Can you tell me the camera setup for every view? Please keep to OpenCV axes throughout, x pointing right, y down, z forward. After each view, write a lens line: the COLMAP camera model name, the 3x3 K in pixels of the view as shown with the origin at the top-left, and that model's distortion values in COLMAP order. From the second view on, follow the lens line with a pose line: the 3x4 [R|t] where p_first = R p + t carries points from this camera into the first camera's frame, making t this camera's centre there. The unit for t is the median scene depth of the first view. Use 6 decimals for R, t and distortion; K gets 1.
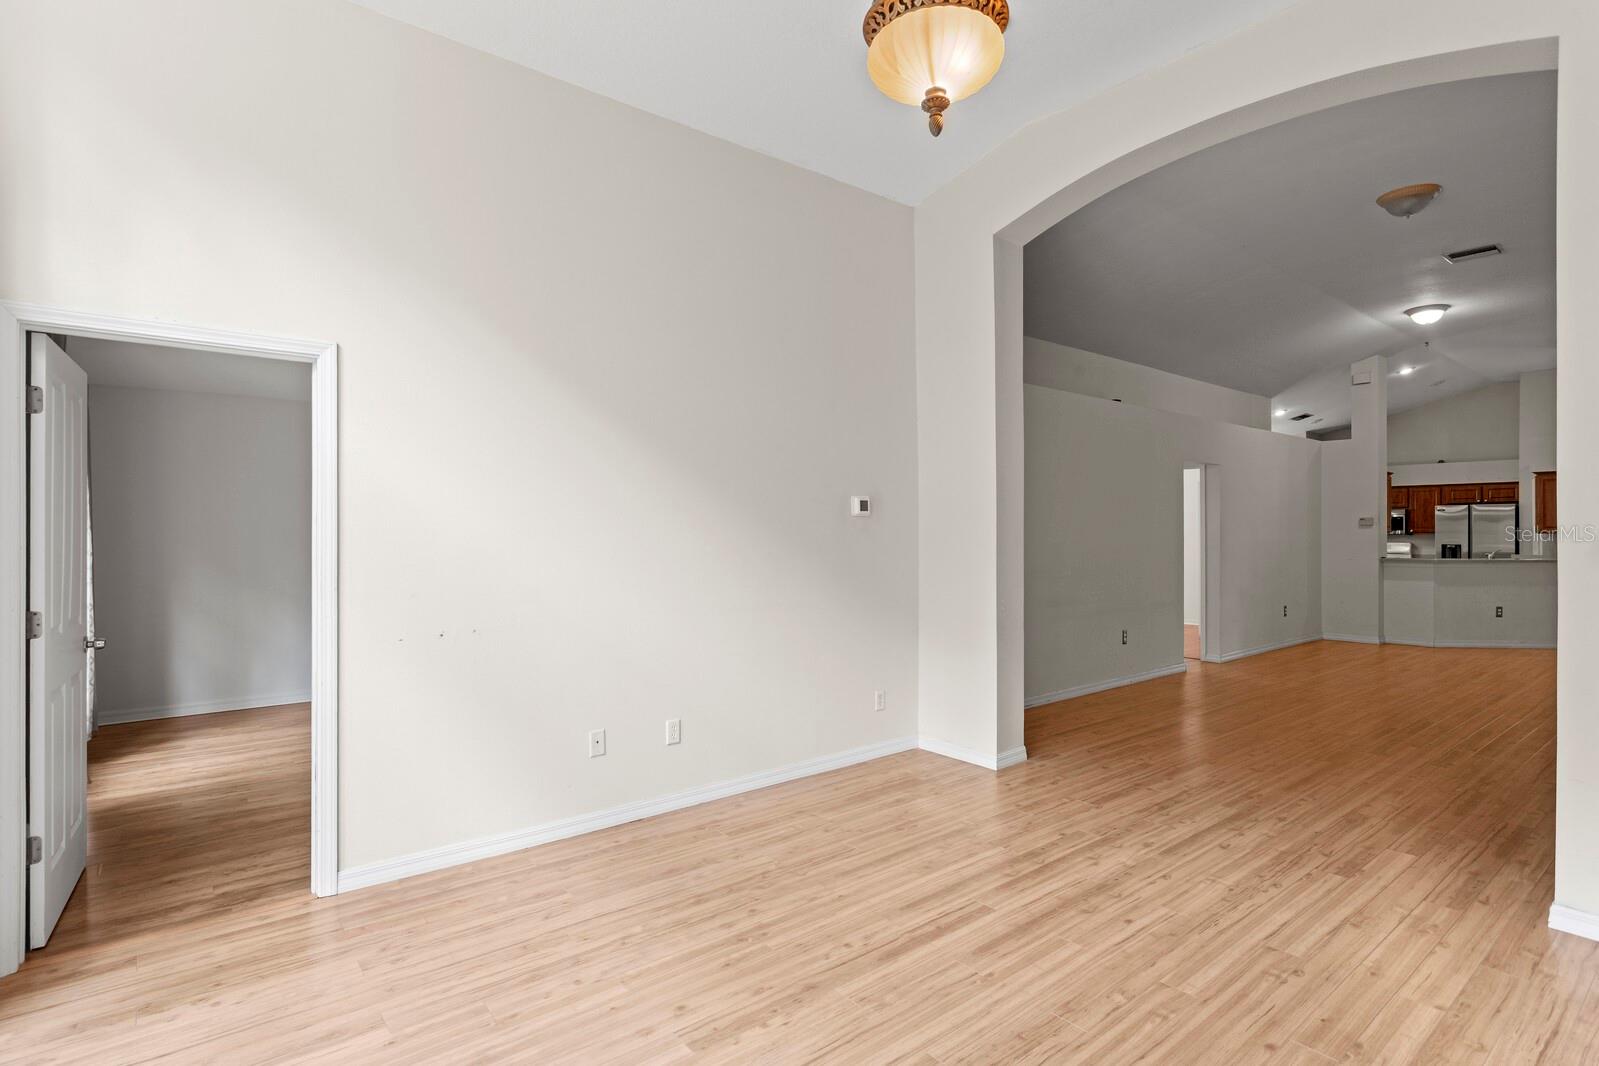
lens RADIAL K [[789.3, 0, 807.0], [0, 789.3, 528.2], [0, 0, 1]] dist [0.012276, 0.000113]
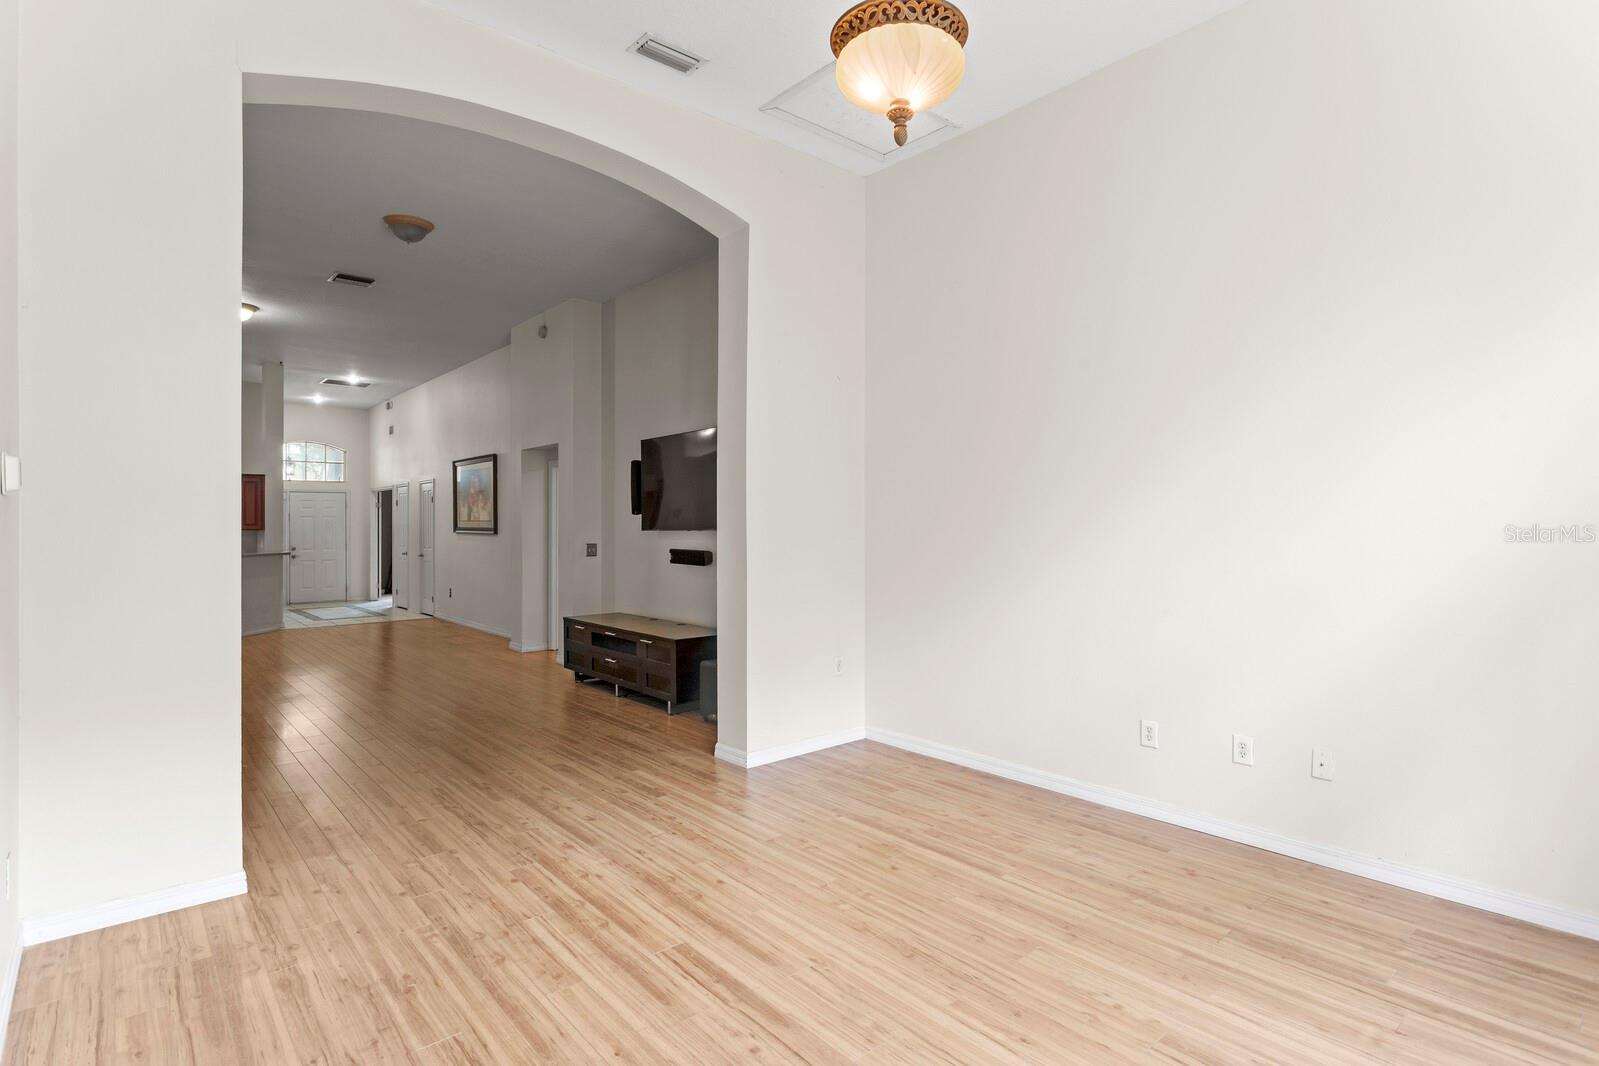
lens RADIAL K [[789.3, 0, 807.0], [0, 789.3, 528.2], [0, 0, 1]] dist [0.012276, 0.000113]
pose [[-0.021749, 0.003667, 0.999757, -0.584582], [-0.007697, 0.999963, -0.003835, 0.007808], [-0.999734, -0.007778, -0.021720, 0.764315]]
